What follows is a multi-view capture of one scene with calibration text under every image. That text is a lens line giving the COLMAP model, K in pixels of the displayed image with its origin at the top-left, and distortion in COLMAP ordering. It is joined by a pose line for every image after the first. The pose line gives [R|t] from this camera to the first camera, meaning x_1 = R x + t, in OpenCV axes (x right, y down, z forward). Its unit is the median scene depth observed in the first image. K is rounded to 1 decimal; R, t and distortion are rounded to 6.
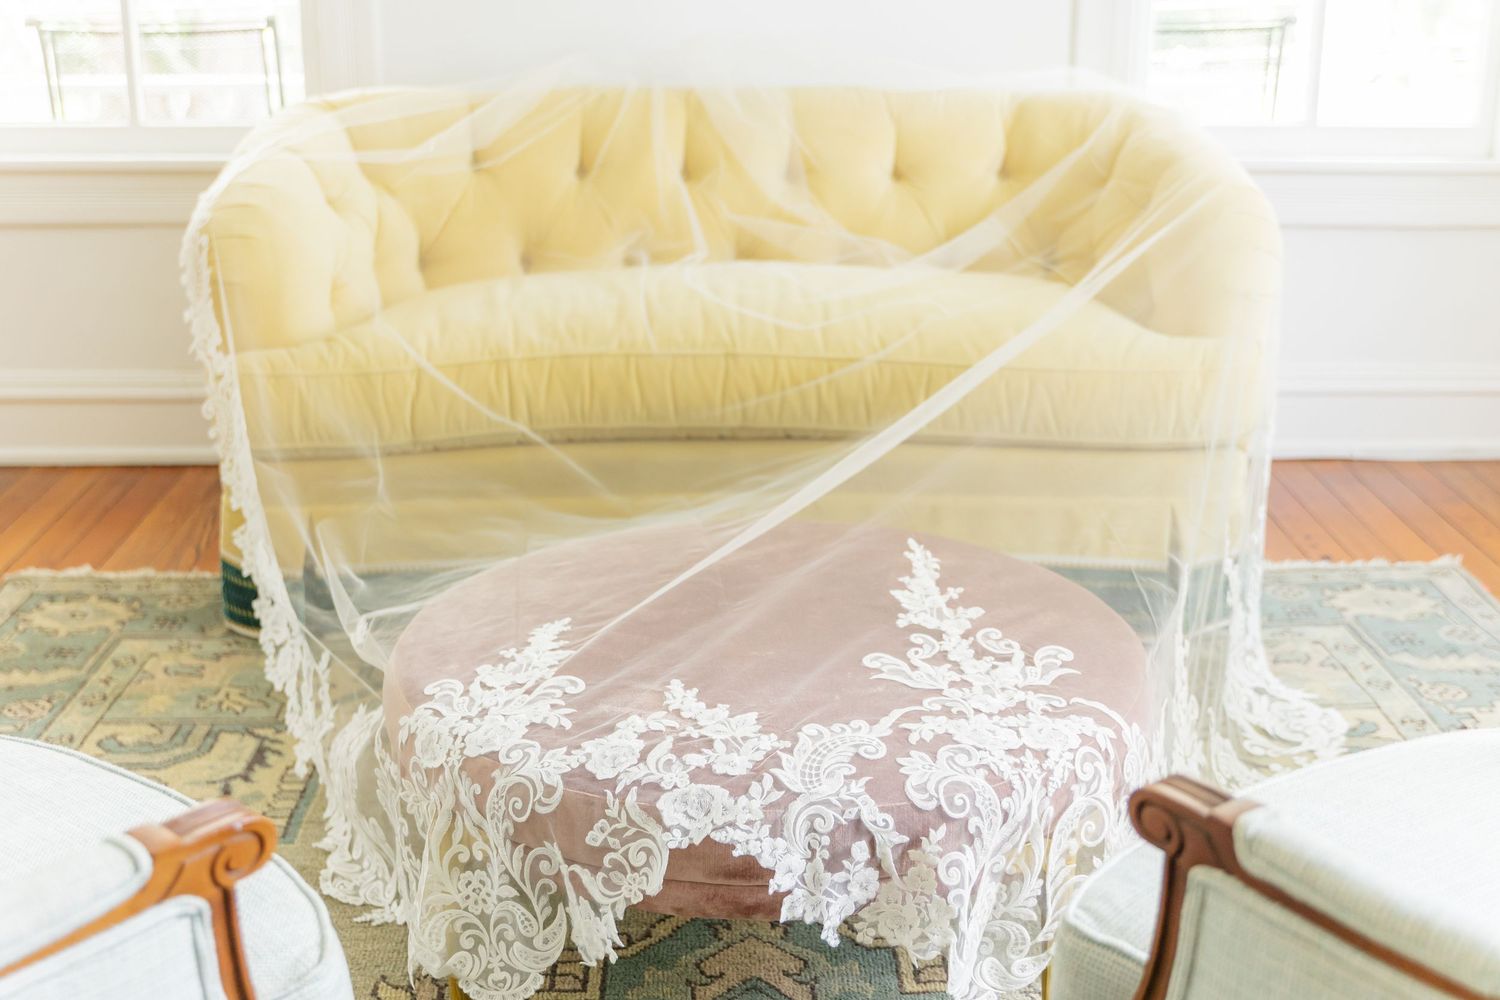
lens RADIAL K [[1901.7, 0, 751.3], [0, 1901.7, 496.9], [0, 0, 1]] dist [0.006246, 0.000000]
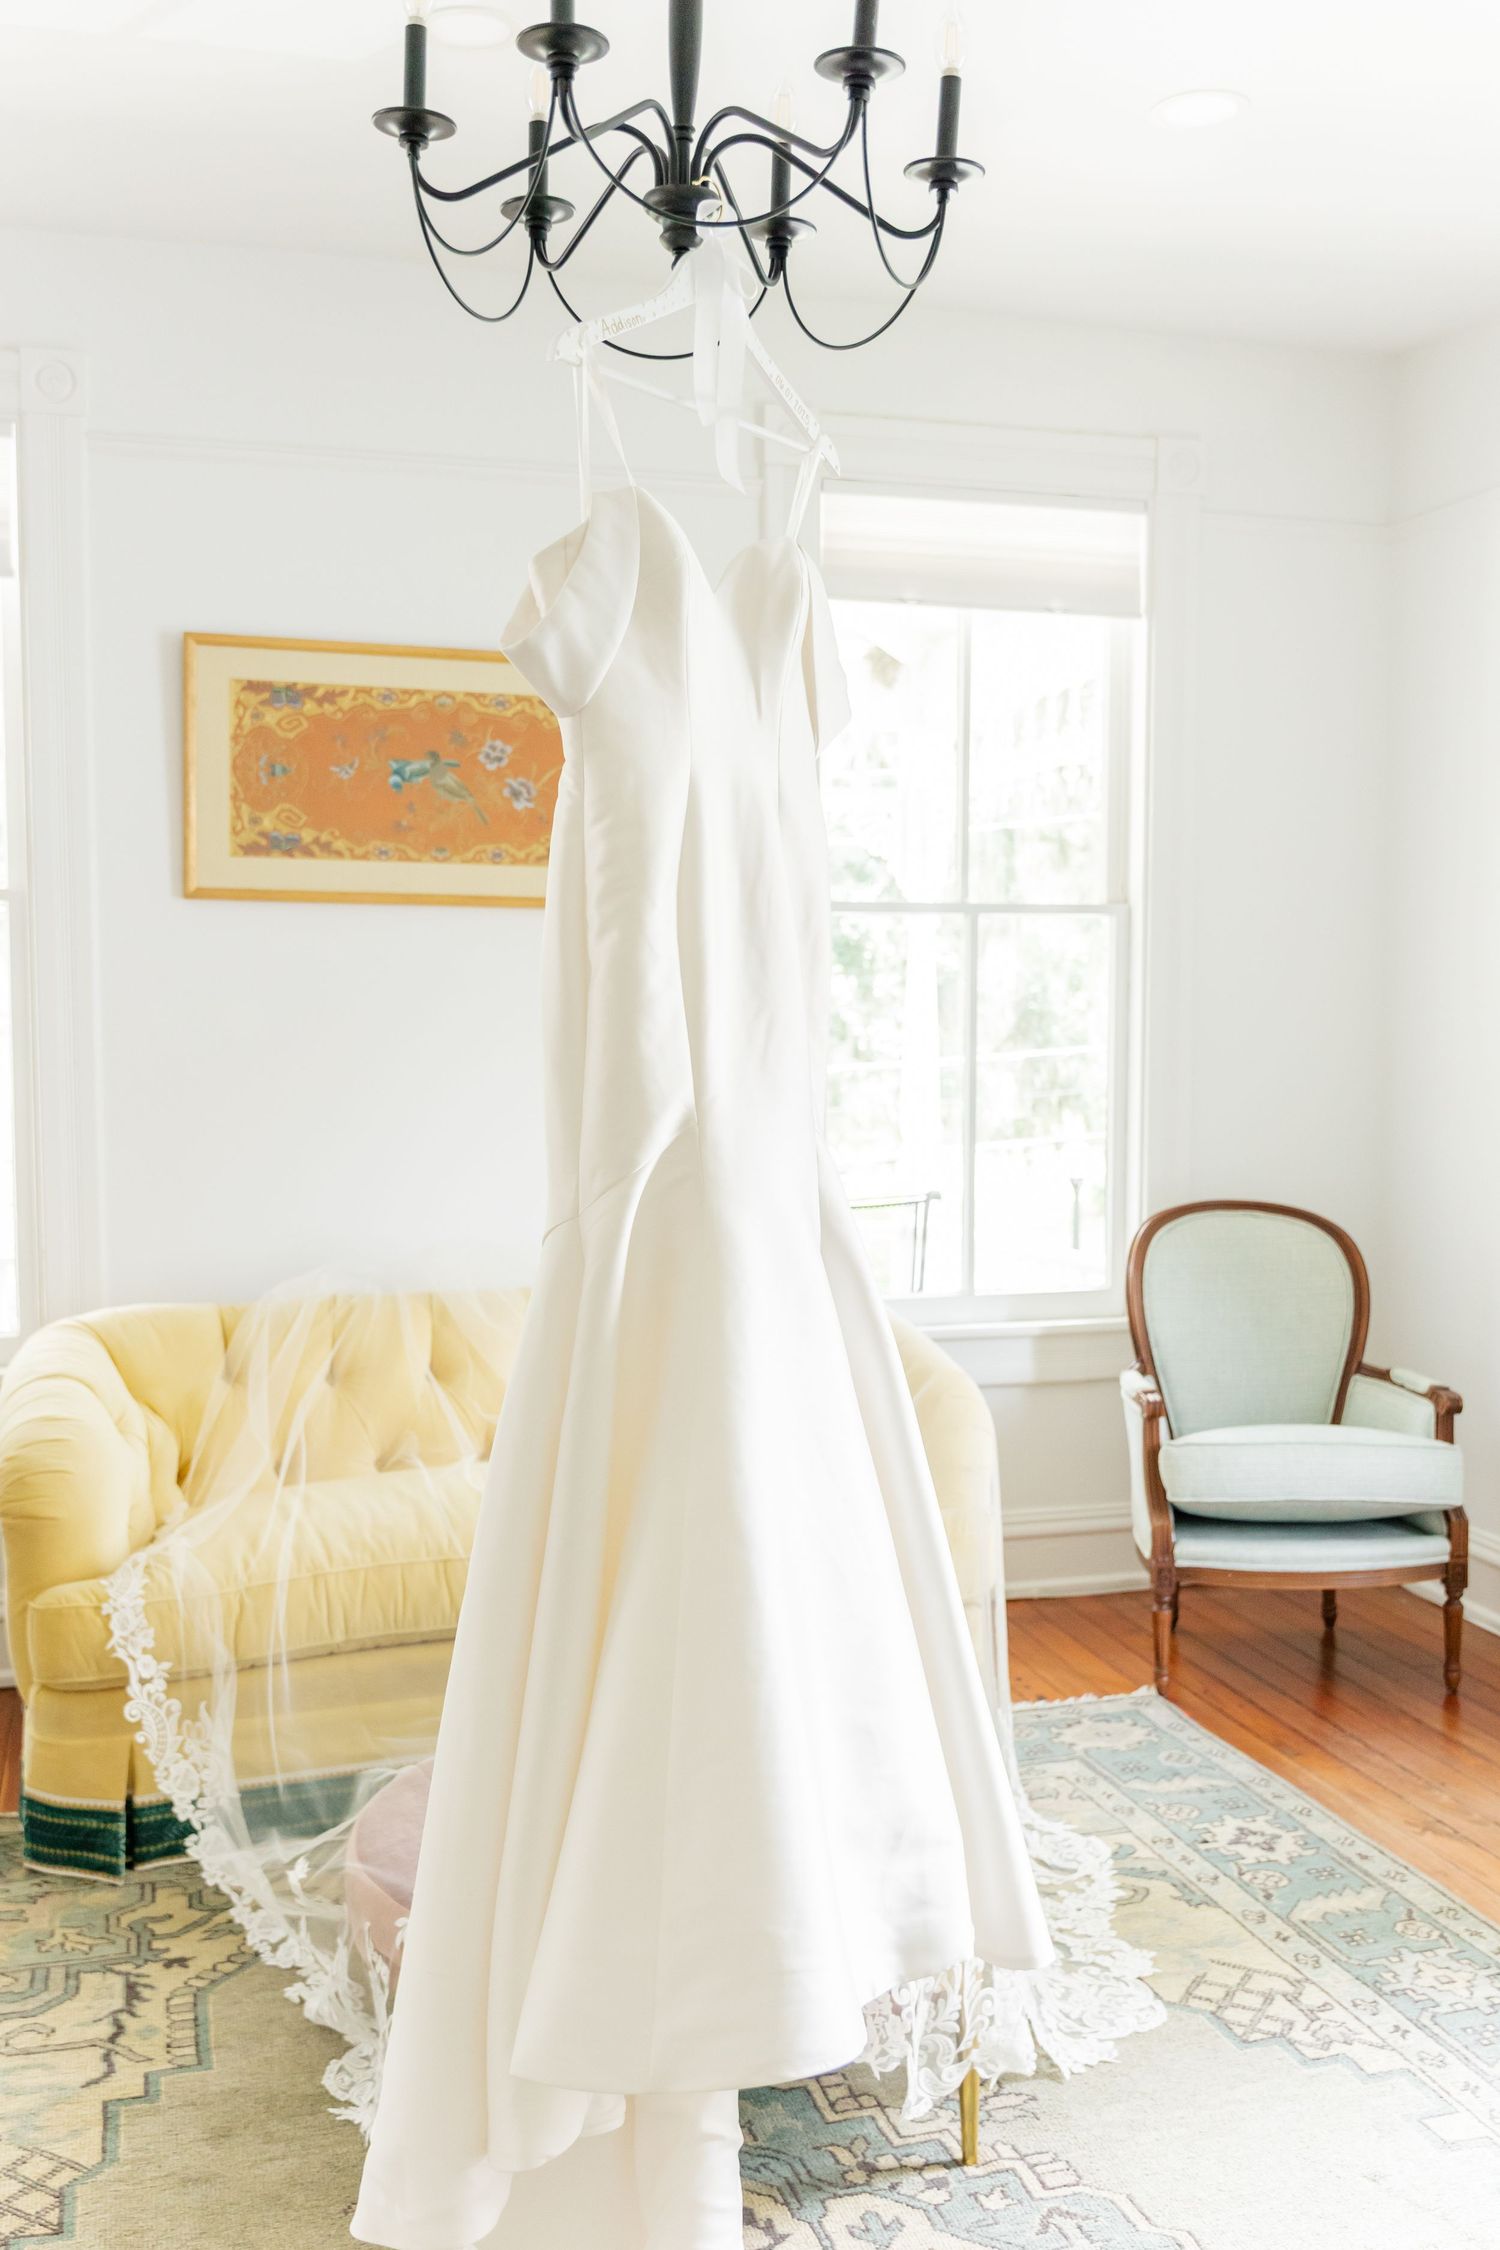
lens RADIAL K [[2242.9, 0, 751.3], [0, 2242.9, 1131.4], [0, 0, 1]] dist [0.003305, 0.000000]
pose [[0.967031, -0.022889, 0.253630, -0.211682], [0.078611, 0.974144, -0.211813, -0.029554], [-0.242224, 0.224768, 0.943826, -0.294816]]
